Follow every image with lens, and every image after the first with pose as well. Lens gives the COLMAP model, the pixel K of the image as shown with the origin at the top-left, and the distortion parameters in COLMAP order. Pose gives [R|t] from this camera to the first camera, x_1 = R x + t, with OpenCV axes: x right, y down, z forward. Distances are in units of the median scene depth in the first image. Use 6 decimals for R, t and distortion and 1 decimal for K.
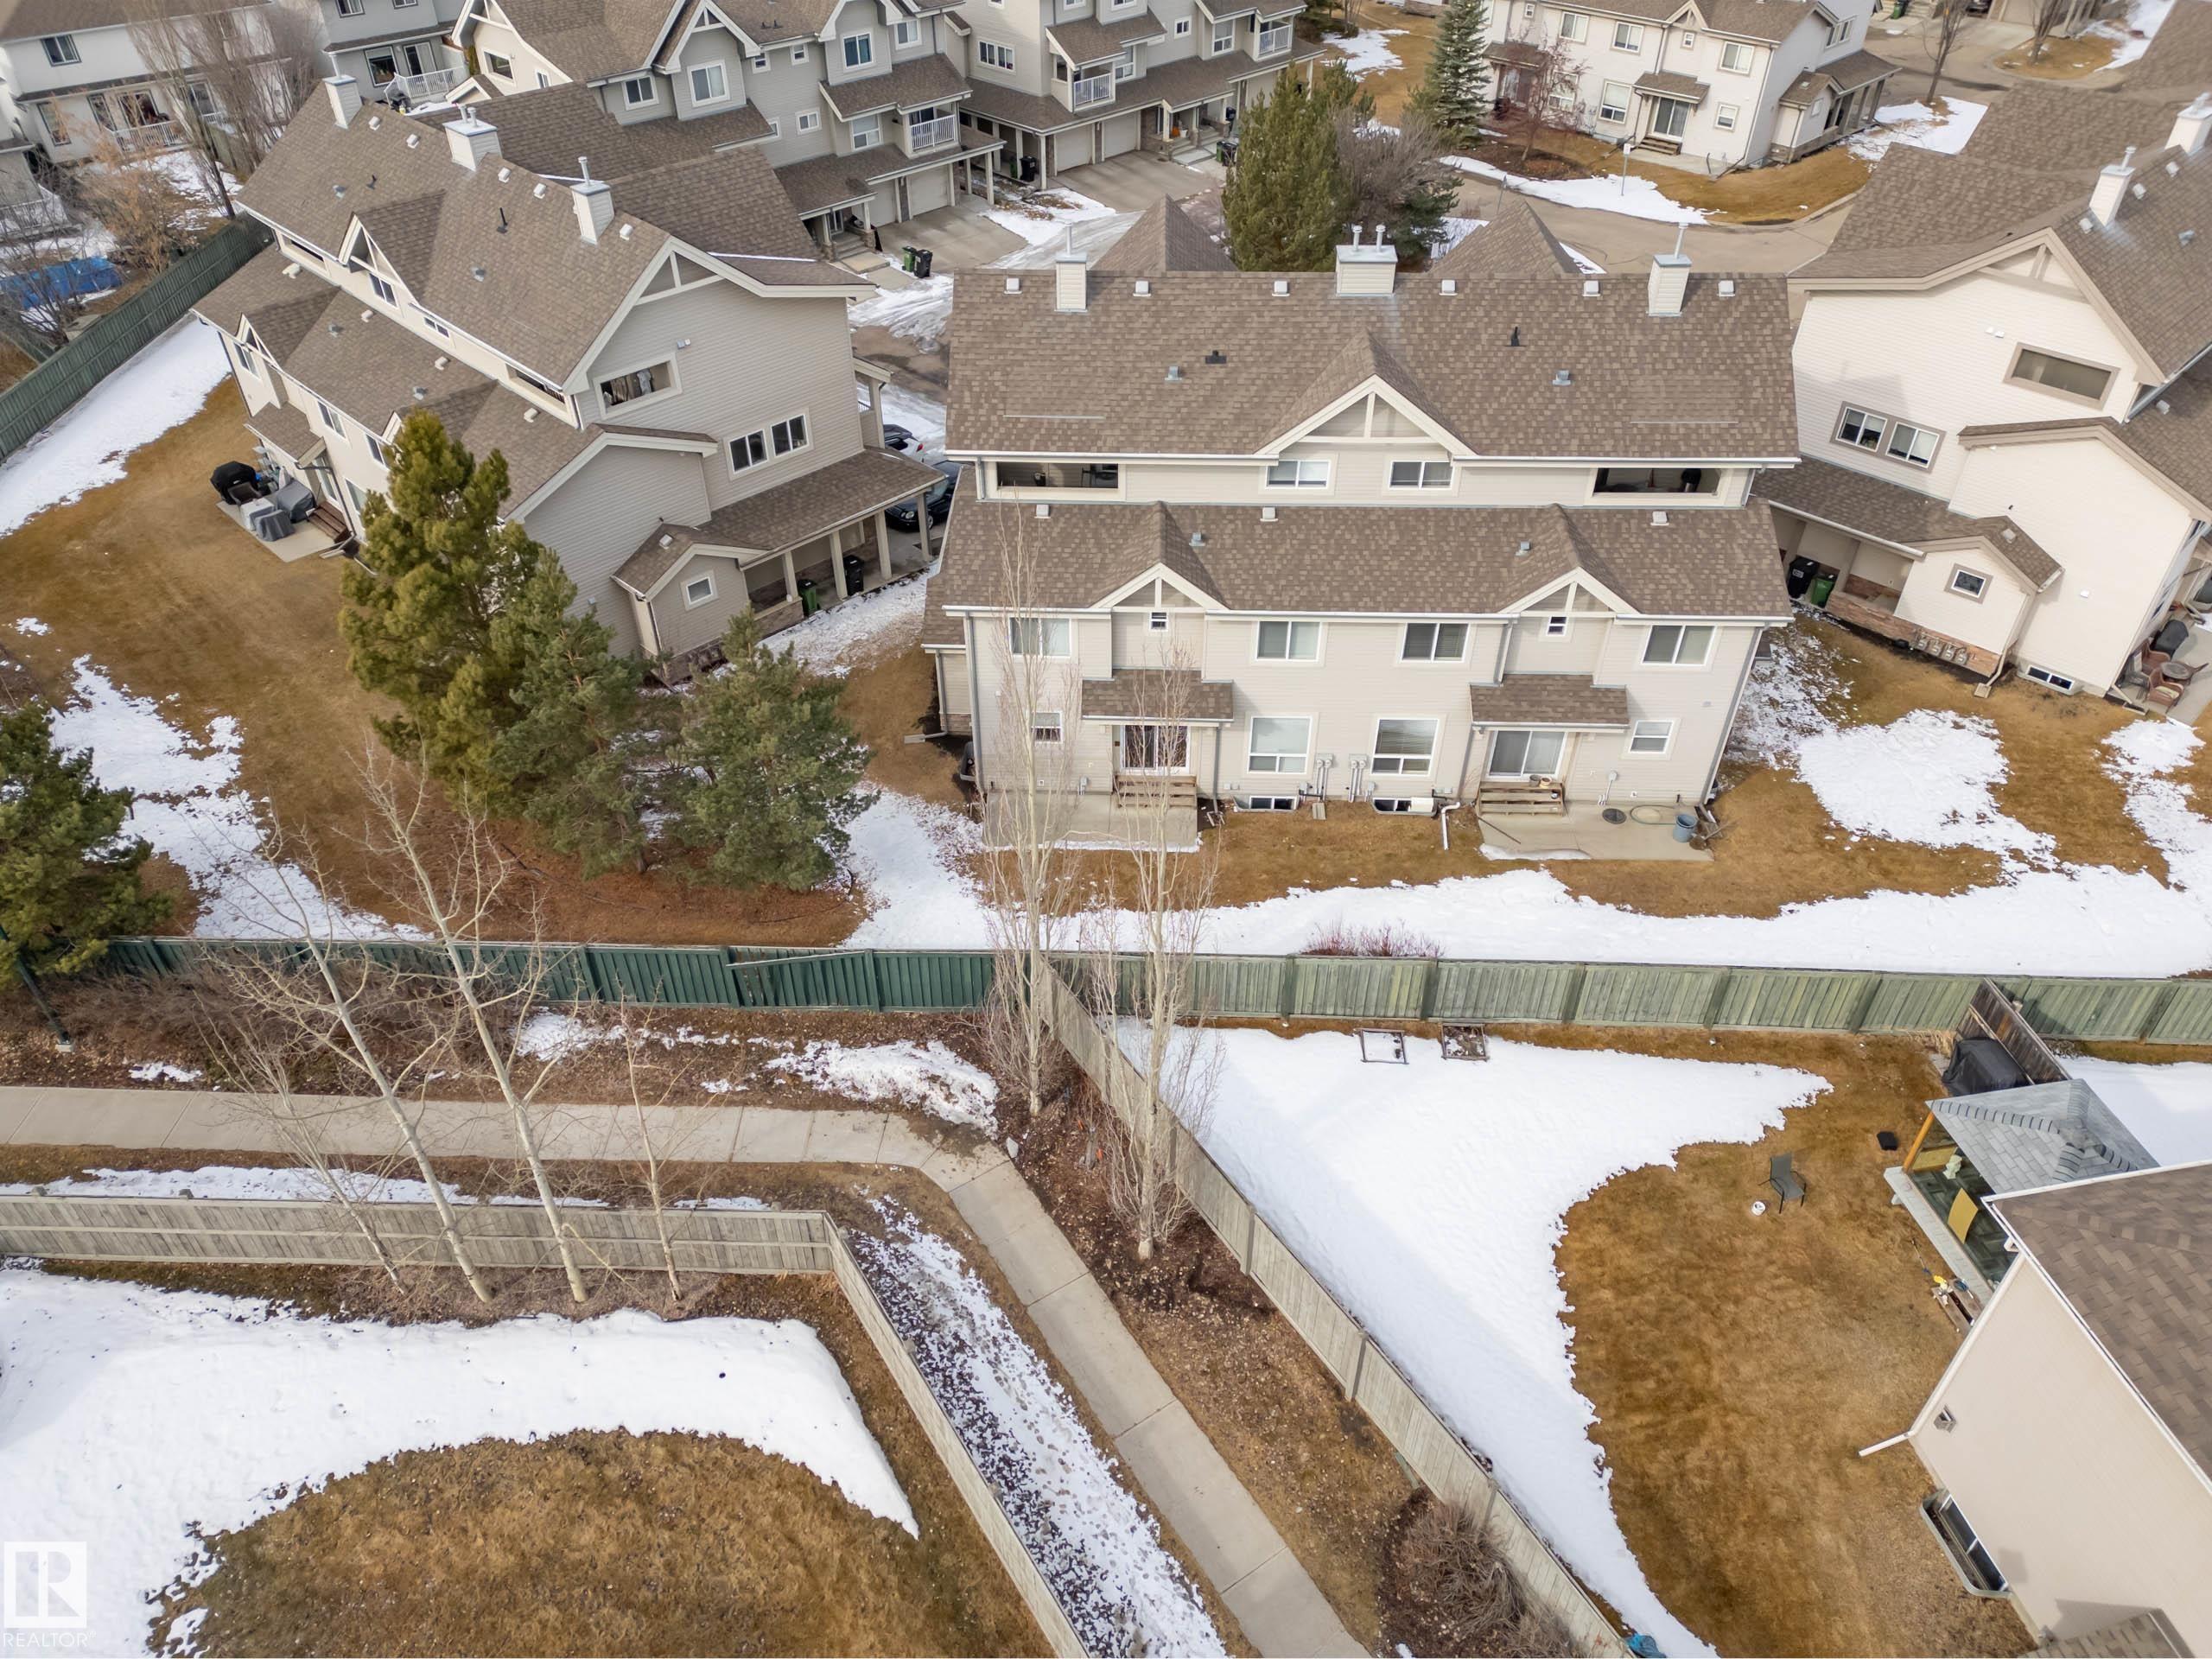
lens RADIAL K [[1518.1, 0, 1106.0], [0, 1518.1, 829.5], [0, 0, 1]] dist [0.102459, -0.108181]
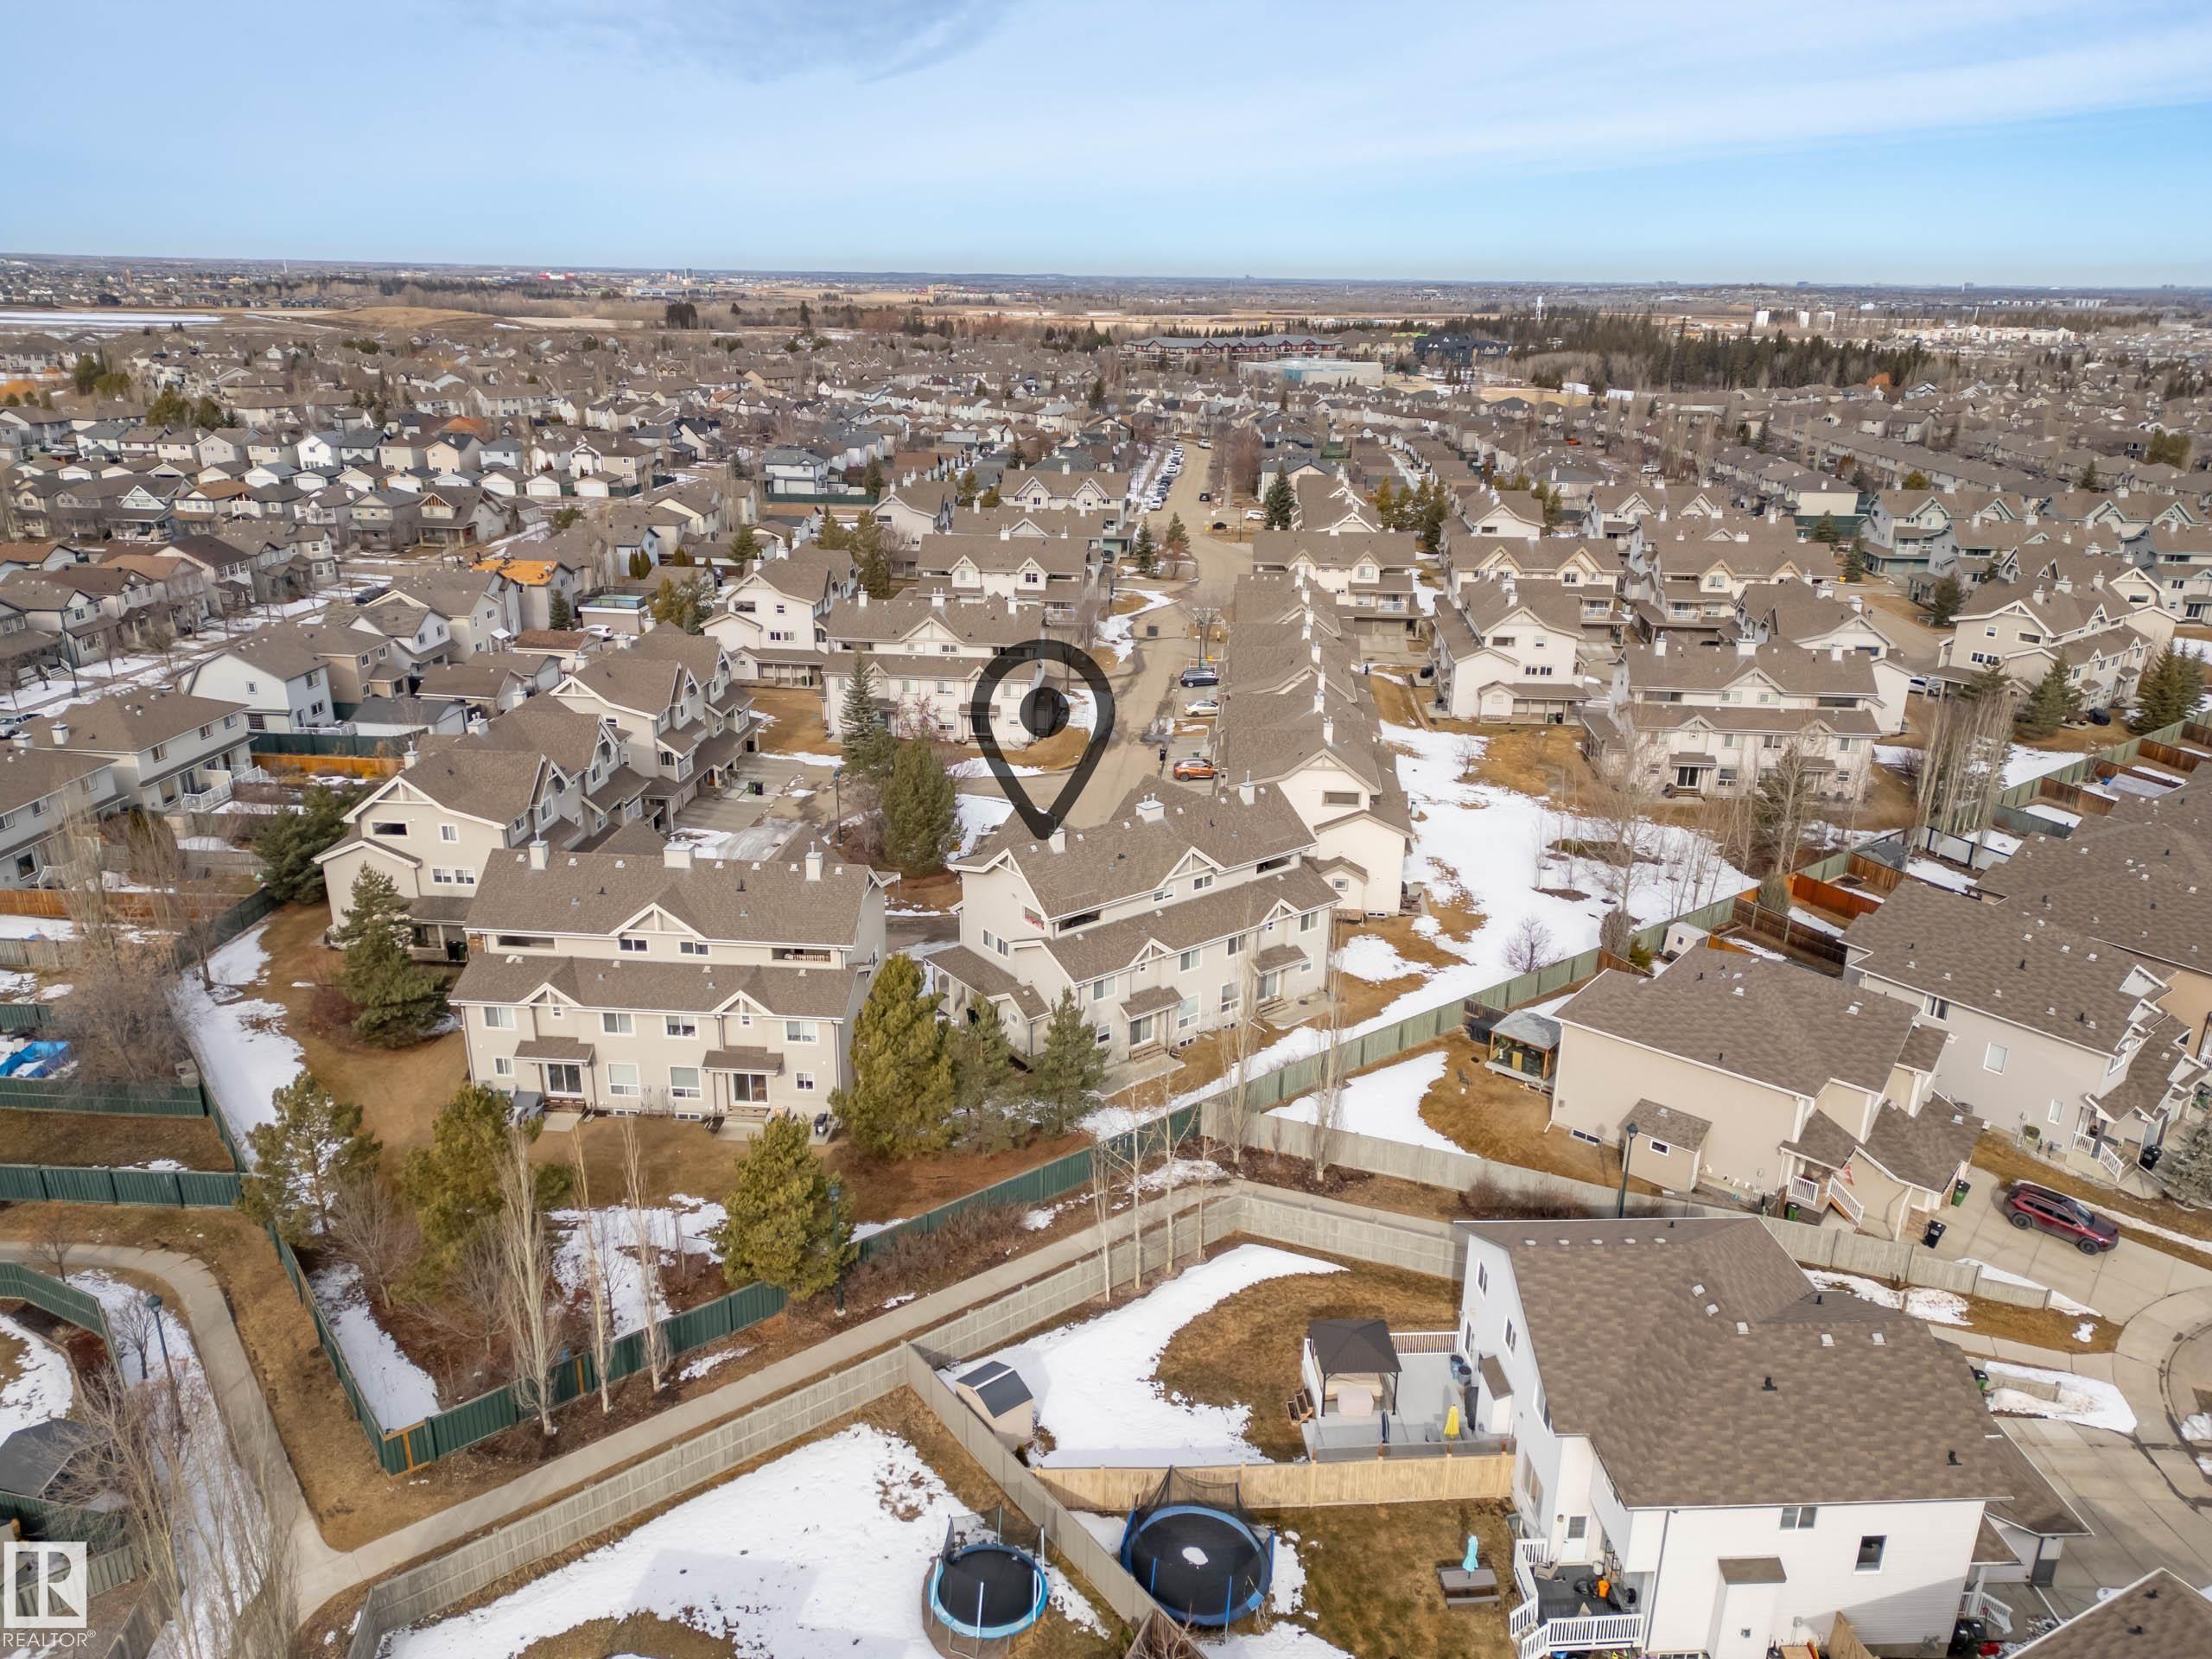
lens RADIAL K [[1518.1, 0, 1106.0], [0, 1518.1, 829.5], [0, 0, 1]] dist [0.102459, -0.108181]
pose [[0.767584, -0.204185, 0.607556, -1.315711], [0.397489, 0.895251, -0.201315, 0.107779], [-0.502809, 0.396023, 0.768341, -0.757125]]
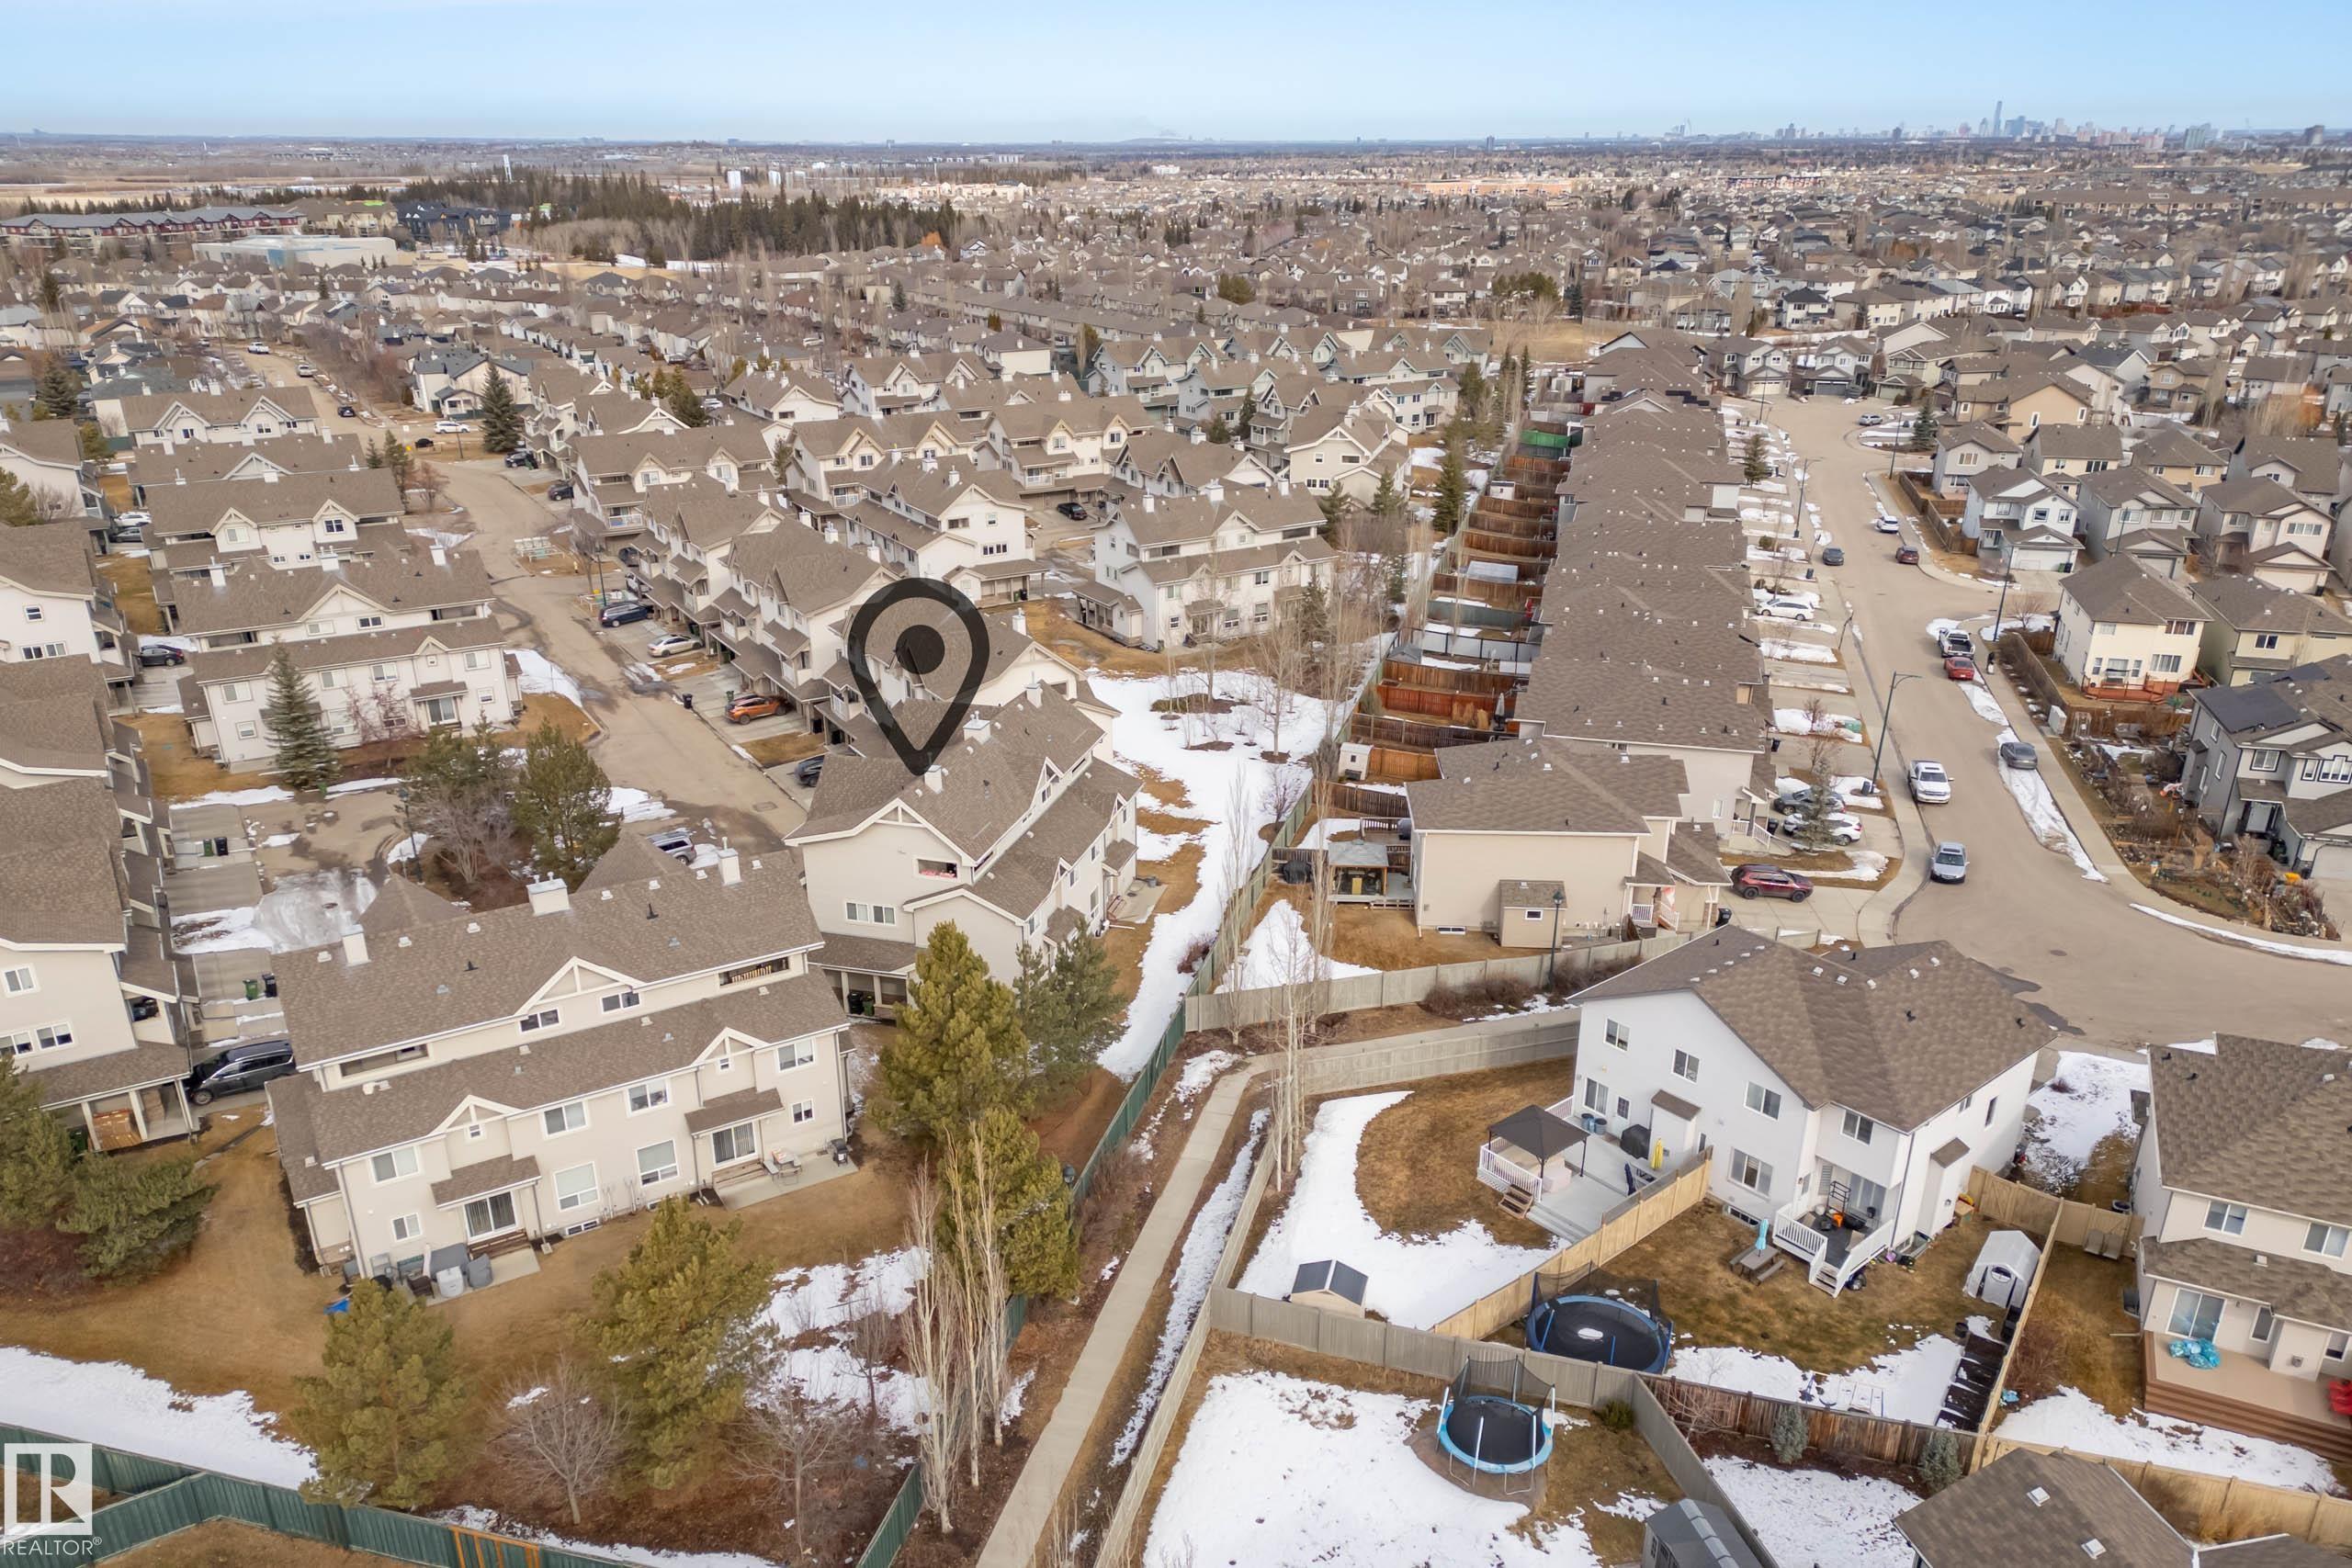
lens RADIAL K [[1646.2, 0, 1158.1], [0, 1646.2, 895.7], [0, 0, 1]] dist [0.103026, -0.104444]
pose [[0.246929, -0.397523, 0.883743, -1.913626], [0.622668, 0.763880, 0.169625, -0.419138], [-0.742503, 0.508393, 0.436149, -0.086781]]
